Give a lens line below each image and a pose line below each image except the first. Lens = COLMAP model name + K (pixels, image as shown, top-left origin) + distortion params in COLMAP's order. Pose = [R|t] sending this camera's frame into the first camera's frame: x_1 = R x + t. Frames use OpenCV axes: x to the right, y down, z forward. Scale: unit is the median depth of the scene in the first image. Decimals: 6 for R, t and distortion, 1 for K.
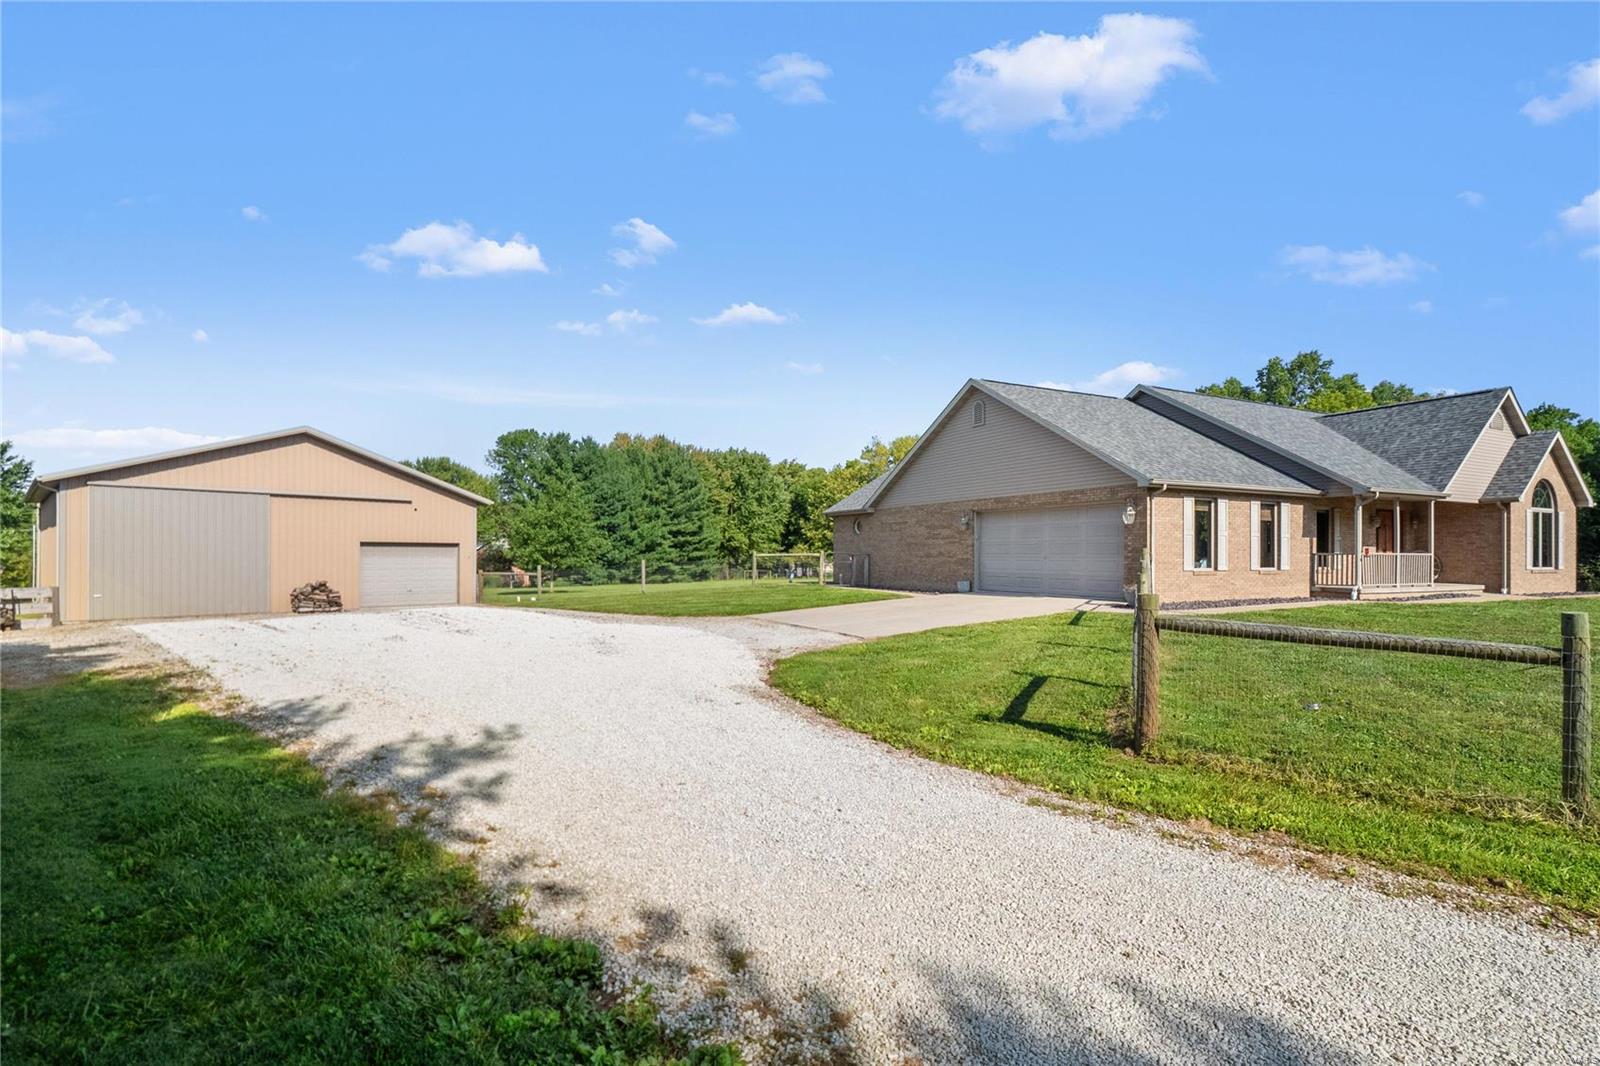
lens RADIAL K [[747.8, 0, 792.4], [0, 747.8, 554.9], [0, 0, 1]] dist [-0.028551, -0.000150]
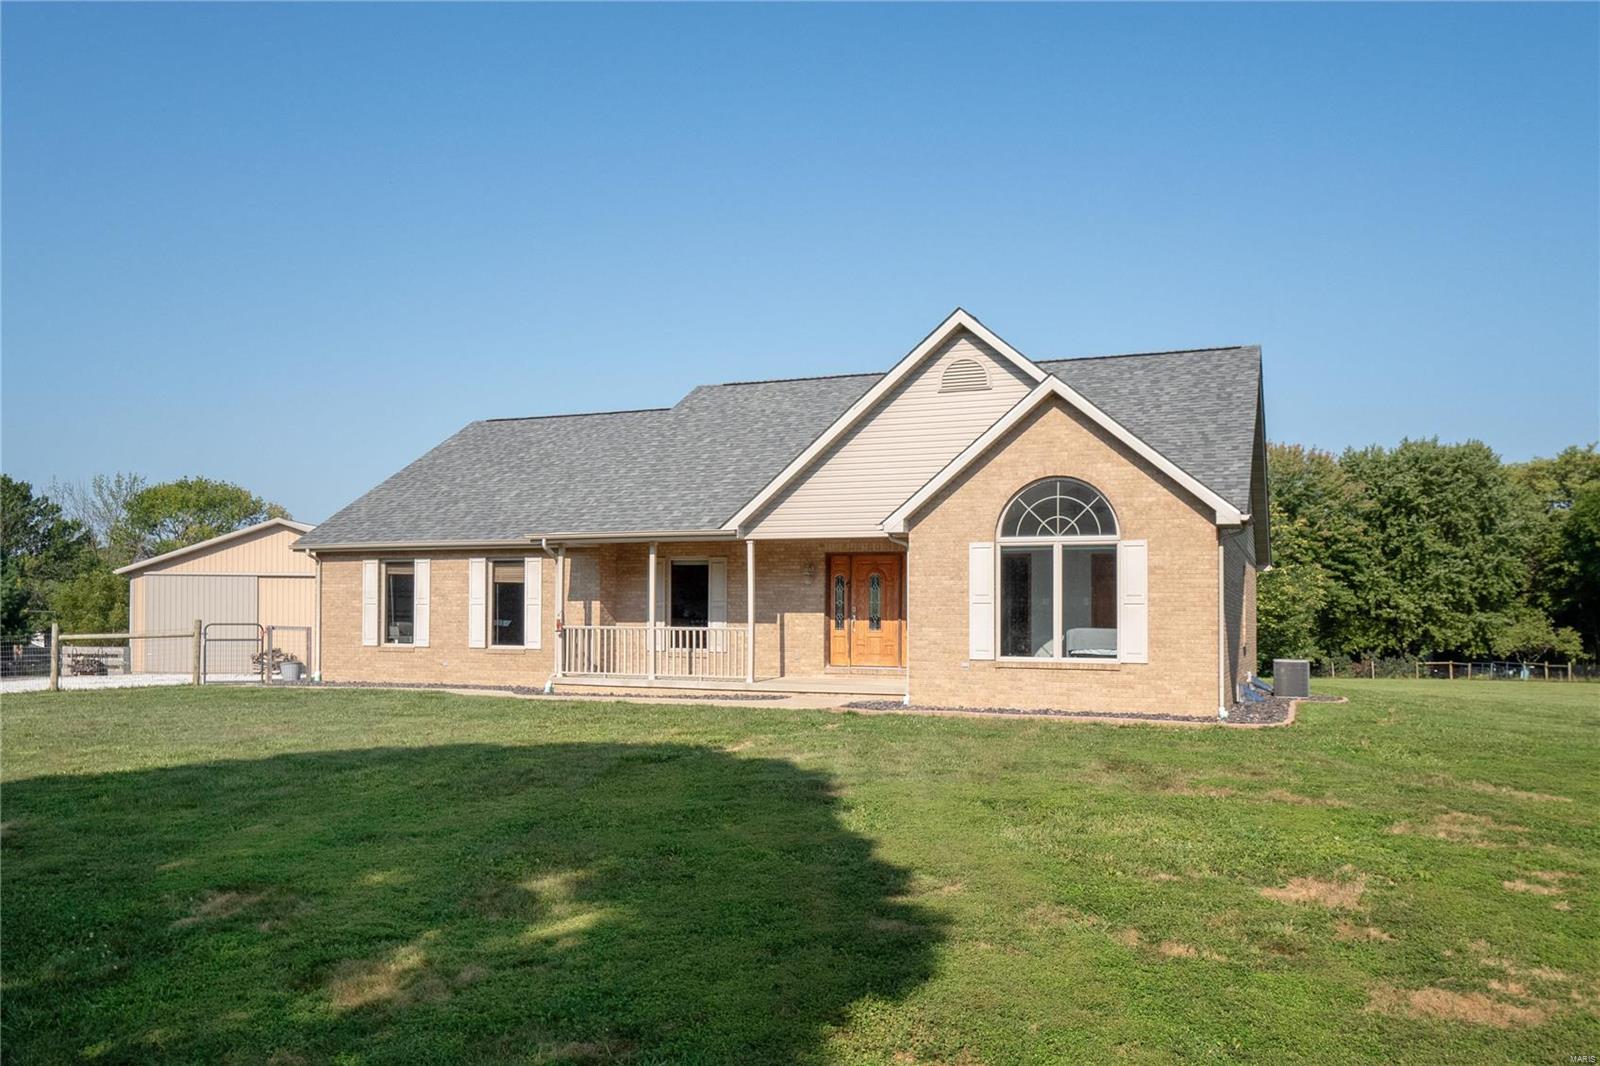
lens RADIAL K [[1212.4, 0, 799.9], [0, 1212.4, 554.1], [0, 0, 1]] dist [-0.012733, -0.005407]
pose [[0.681069, -0.040309, -0.731109, 1.385904], [-0.006526, 0.998110, -0.061109, -0.001406], [0.732190, 0.046391, 0.679518, 0.299941]]
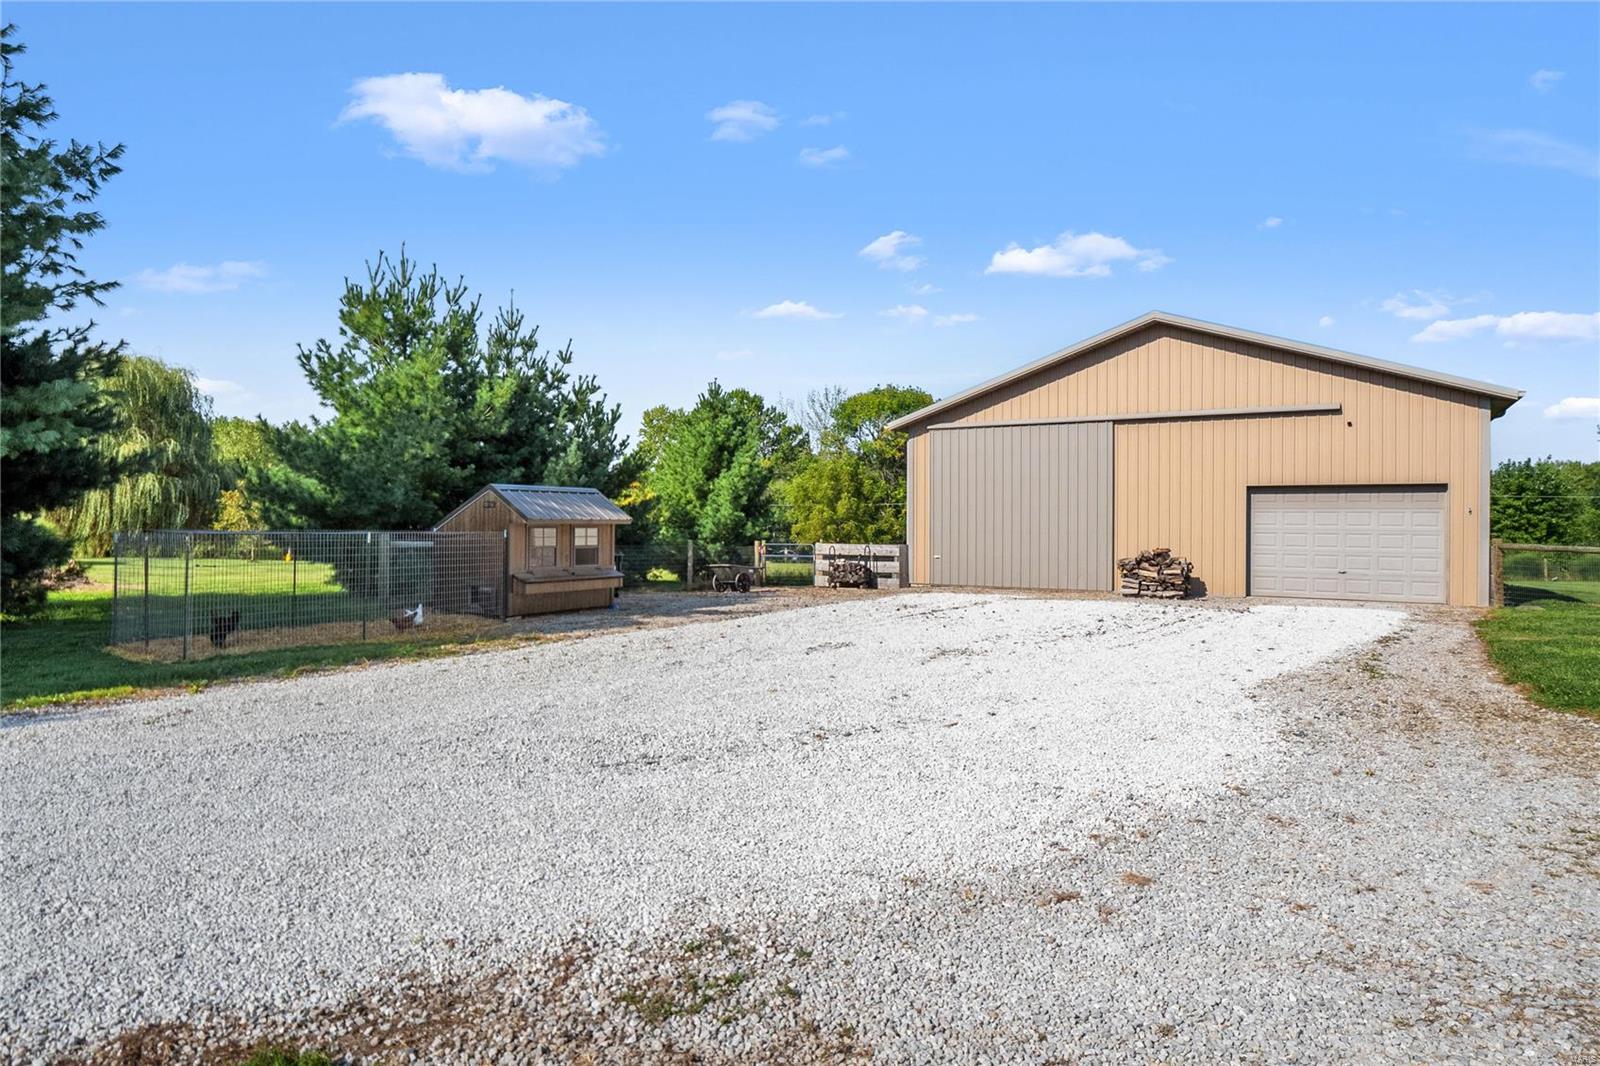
lens RADIAL K [[937.6, 0, 800.0], [0, 937.6, 533.0], [0, 0, 1]] dist [0.001373, 0.000133]
pose [[0.216918, 0.017145, -0.976039, 0.089636], [0.000524, 0.999844, 0.017679, 0.007245], [0.976190, -0.004346, 0.216875, 0.529441]]
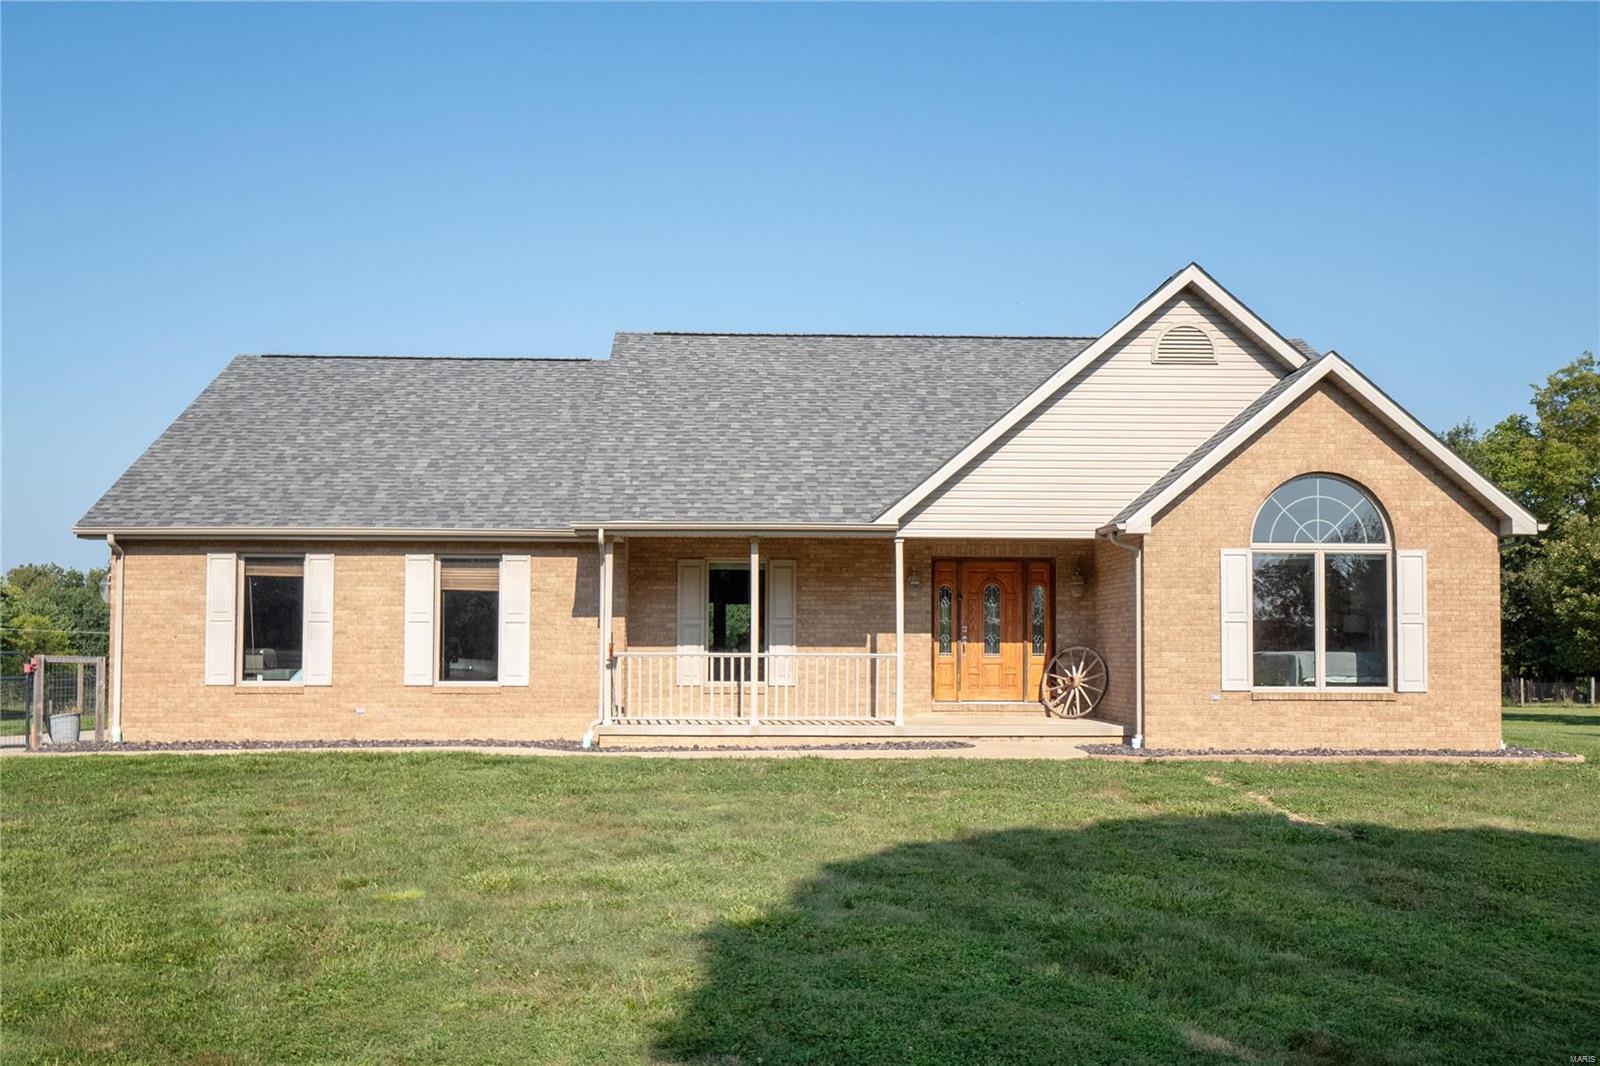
lens RADIAL K [[1402.1, 0, 800.0], [0, 1402.1, 533.0], [0, 0, 1]] dist [0.006775, 0.000447]
pose [[0.917870, -0.032818, -0.395522, 0.991861], [0.000009, 0.996577, -0.082669, -0.003742], [0.396882, 0.075876, 0.914728, 0.145080]]
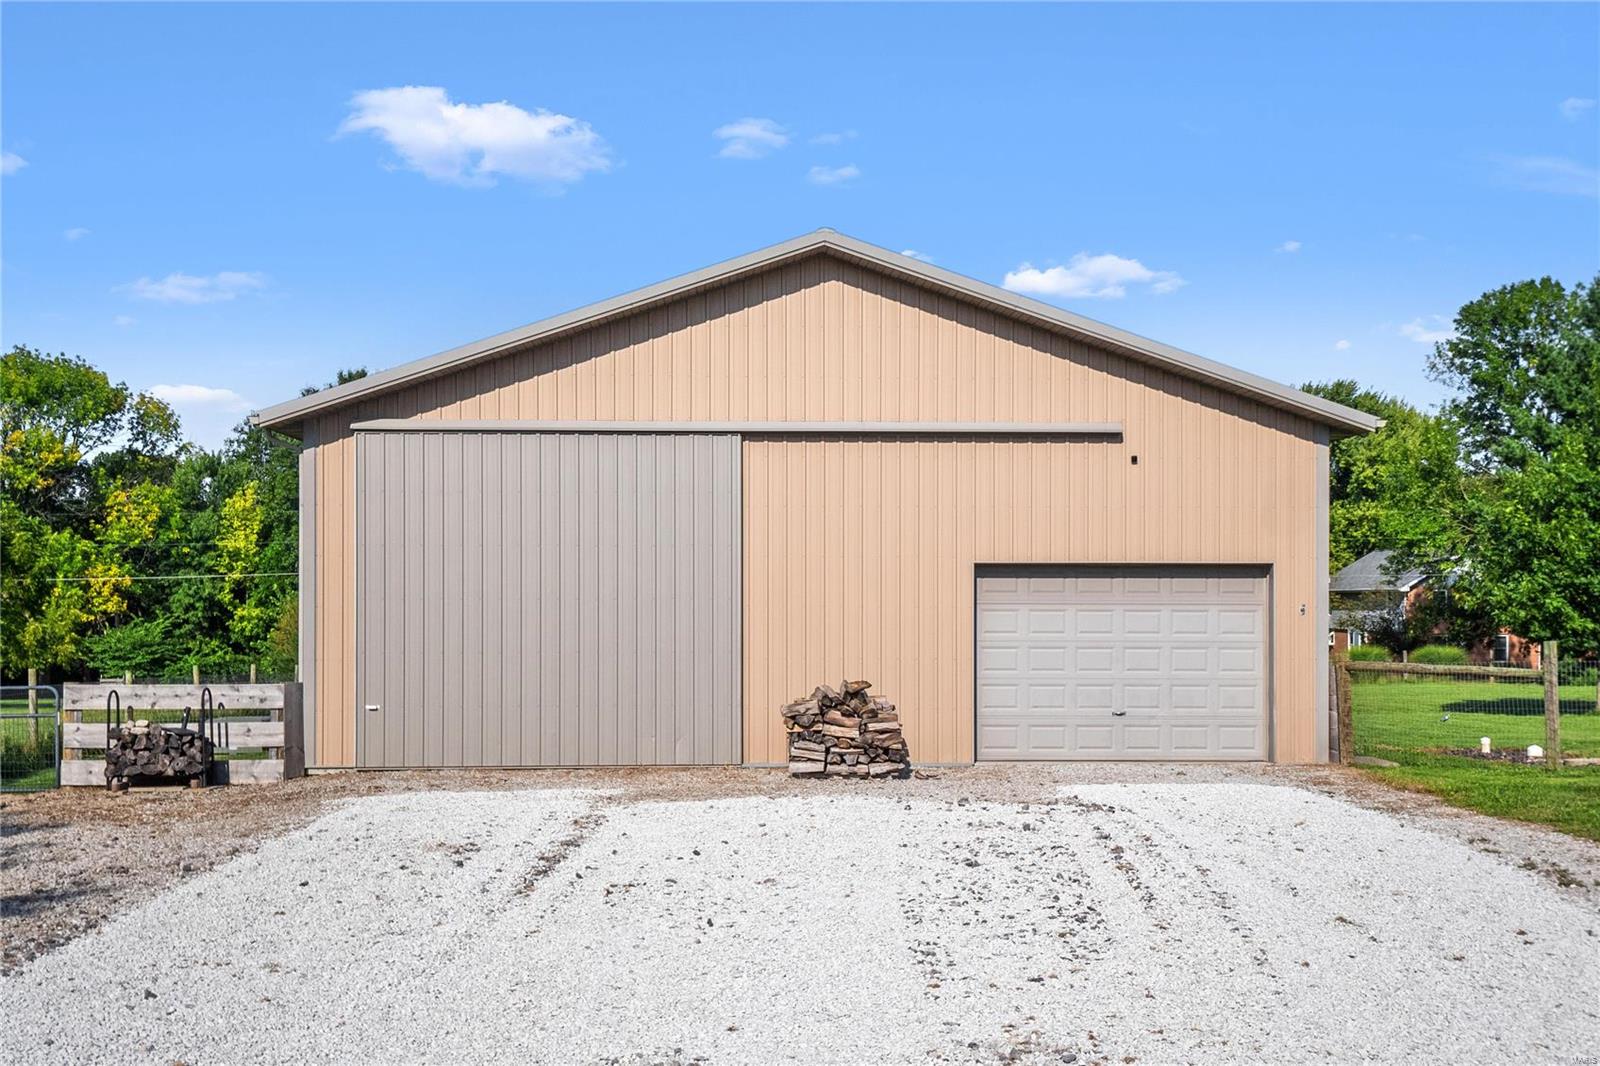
lens RADIAL K [[1594.4, 0, 797.8], [0, 1594.4, 591.4], [0, 0, 1]] dist [0.013157, 0.010907]
pose [[0.711352, -0.005419, -0.702815, -0.152038], [0.002471, 0.999983, -0.005208, -0.002001], [0.702832, 0.001968, 0.711354, 0.479153]]
